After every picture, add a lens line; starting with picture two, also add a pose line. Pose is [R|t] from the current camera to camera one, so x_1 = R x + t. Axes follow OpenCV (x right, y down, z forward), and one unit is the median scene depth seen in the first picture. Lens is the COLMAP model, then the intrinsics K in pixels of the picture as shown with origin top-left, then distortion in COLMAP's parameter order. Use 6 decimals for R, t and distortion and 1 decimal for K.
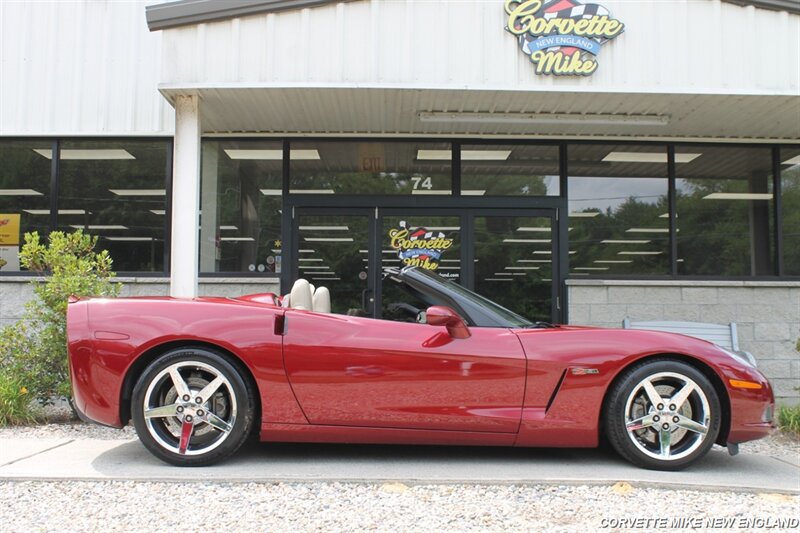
lens RADIAL K [[885.9, 0, 400.0], [0, 885.9, 266.5], [0, 0, 1]] dist [-0.097313, 0.038751]
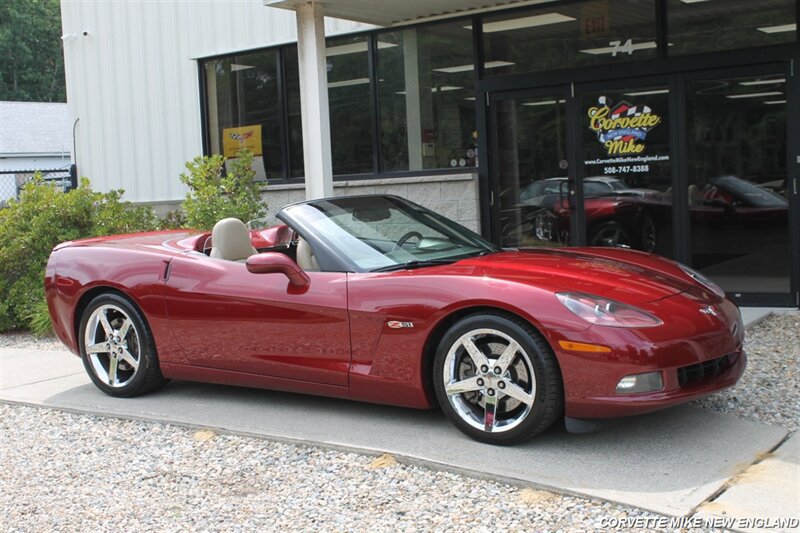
lens RADIAL K [[1023.9, 0, 400.0], [0, 1023.9, 266.5], [0, 0, 1]] dist [-0.092637, 0.159219]
pose [[0.812134, -0.001560, -0.583469, 0.414769], [0.095177, 0.986956, 0.129840, -0.036541], [0.575656, -0.160980, 0.801689, 0.096976]]
